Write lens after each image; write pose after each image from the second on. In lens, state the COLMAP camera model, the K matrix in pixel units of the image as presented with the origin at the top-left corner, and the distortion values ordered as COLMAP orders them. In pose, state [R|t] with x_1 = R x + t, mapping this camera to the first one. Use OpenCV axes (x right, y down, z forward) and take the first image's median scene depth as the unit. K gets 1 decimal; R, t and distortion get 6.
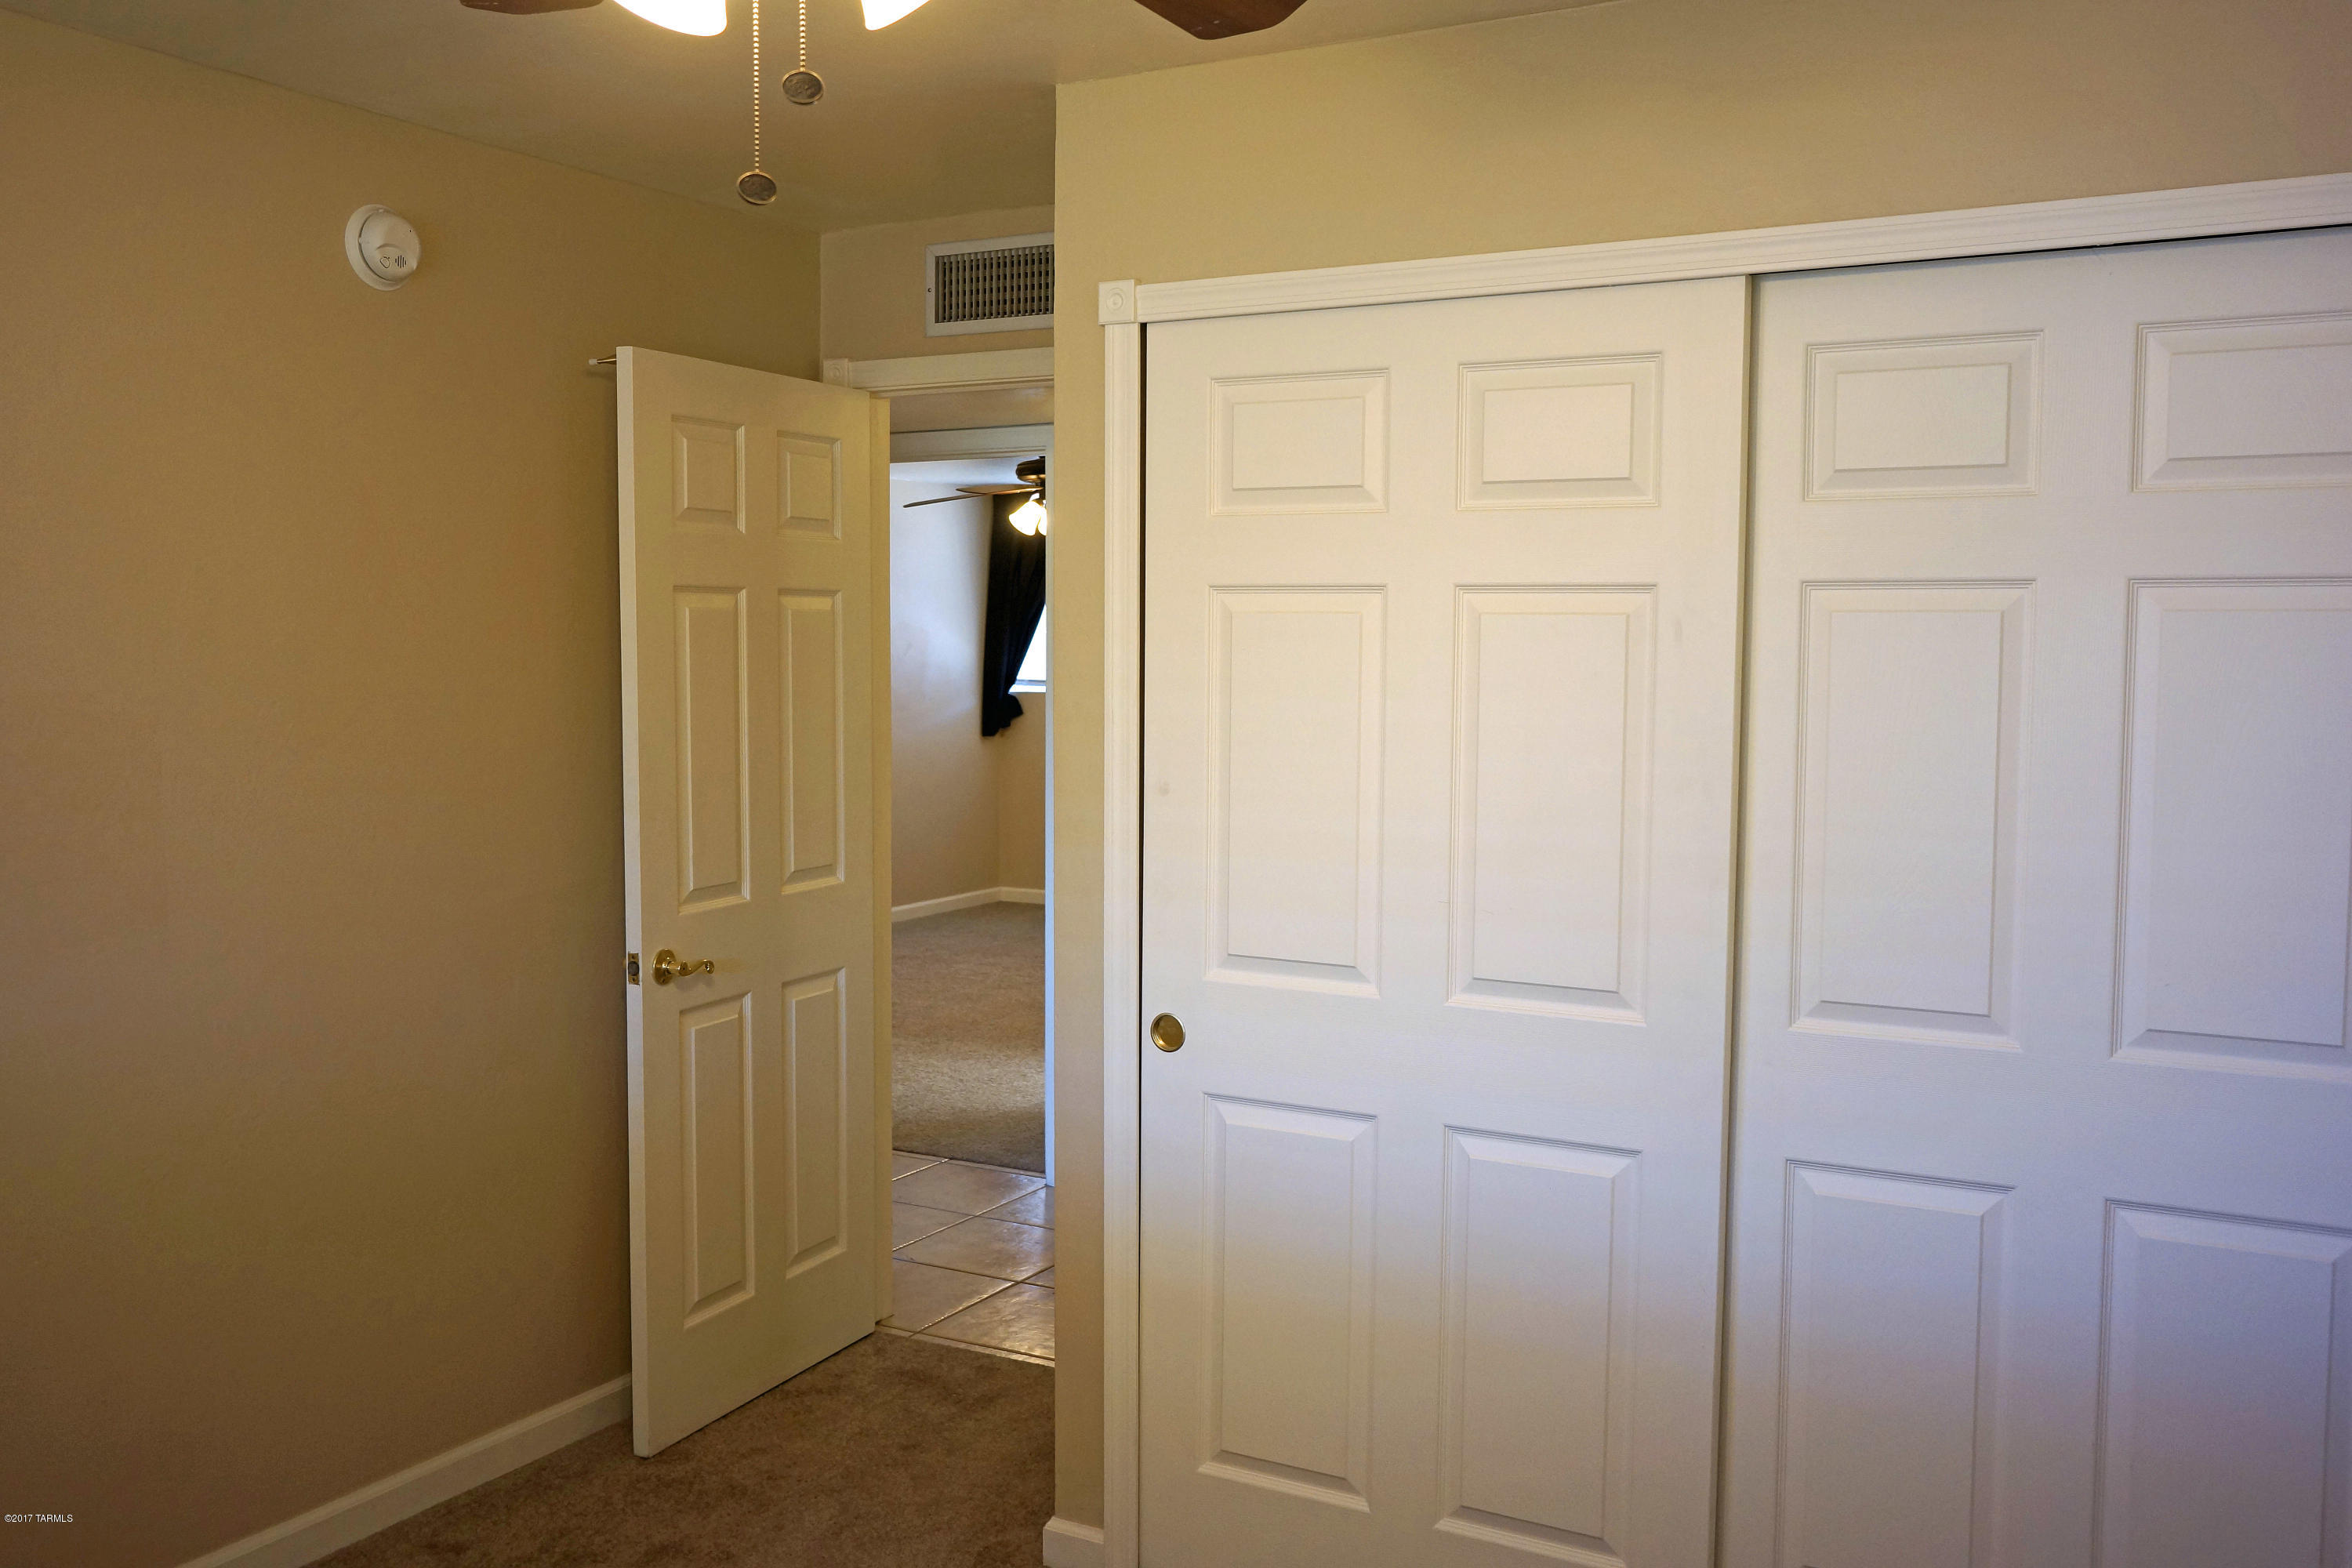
lens RADIAL K [[2039.5, 0, 1176.0], [0, 2039.5, 784.0], [0, 0, 1]] dist [-0.036108, -0.002507]
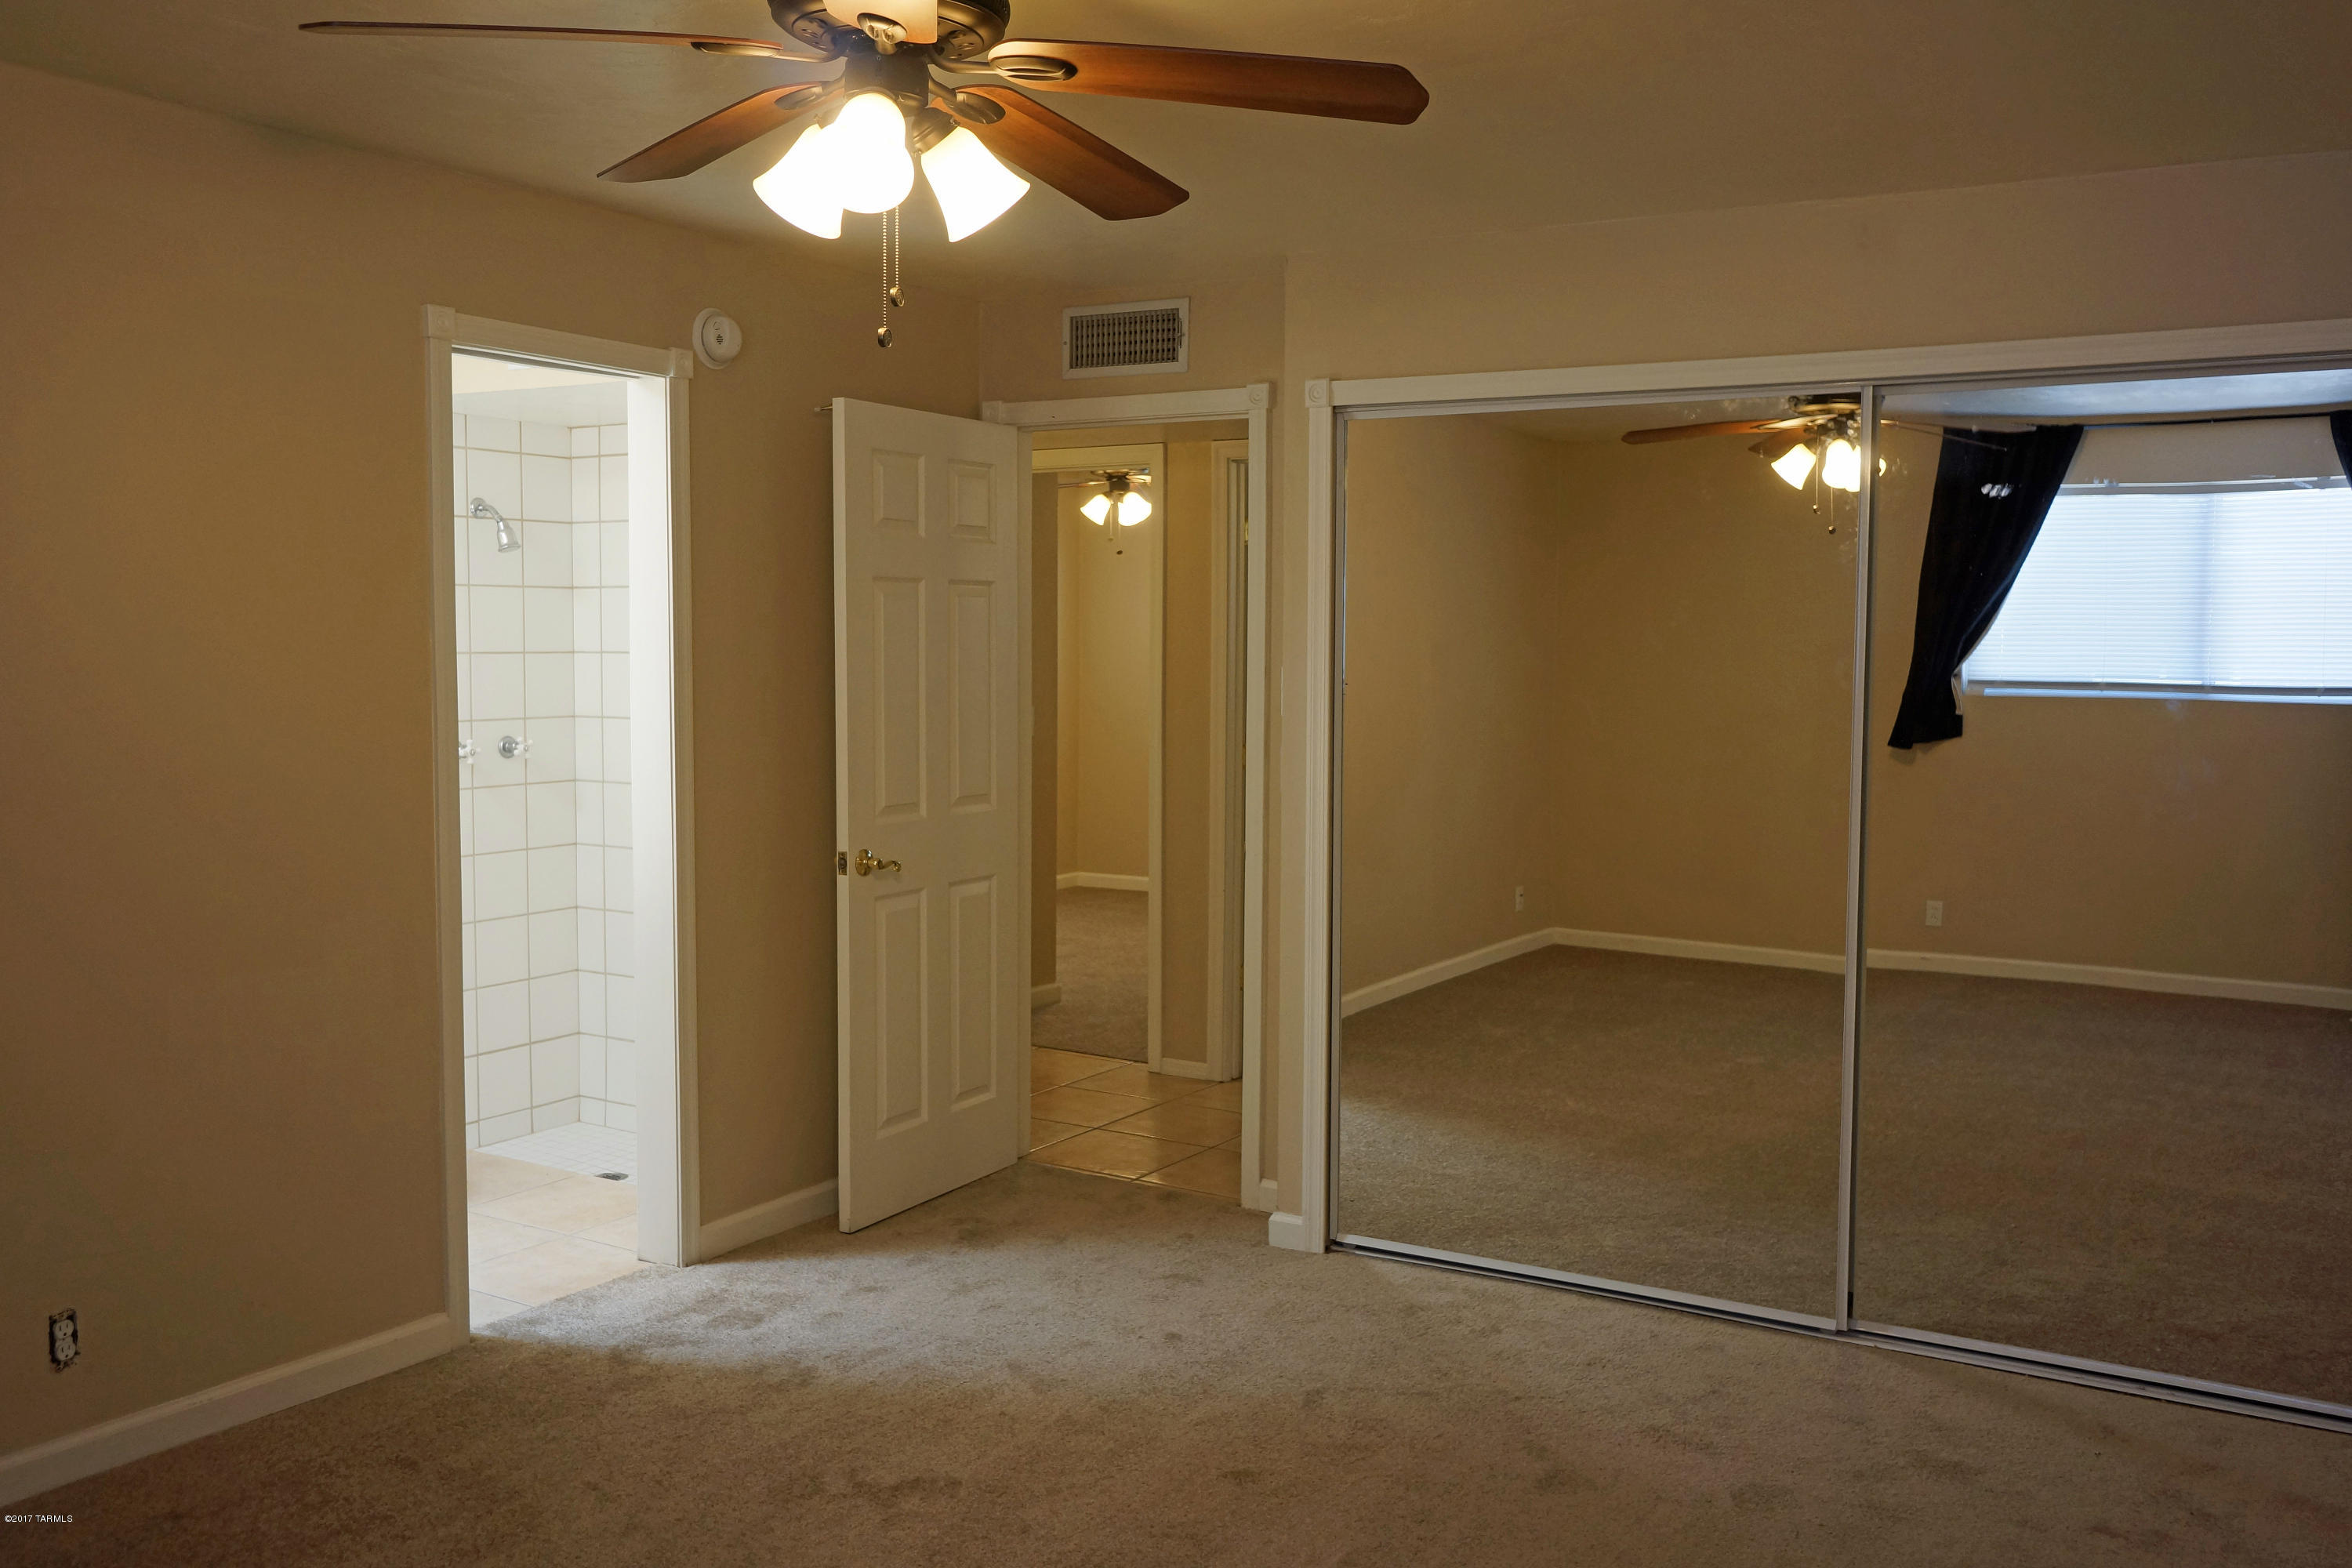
lens RADIAL K [[2039.5, 0, 1176.0], [0, 2039.5, 784.0], [0, 0, 1]] dist [-0.036108, -0.002507]
pose [[0.998105, 0.007372, -0.061088, 0.030717], [-0.007614, 0.999964, -0.003730, 0.038613], [0.061059, 0.004188, 0.998125, -0.297223]]
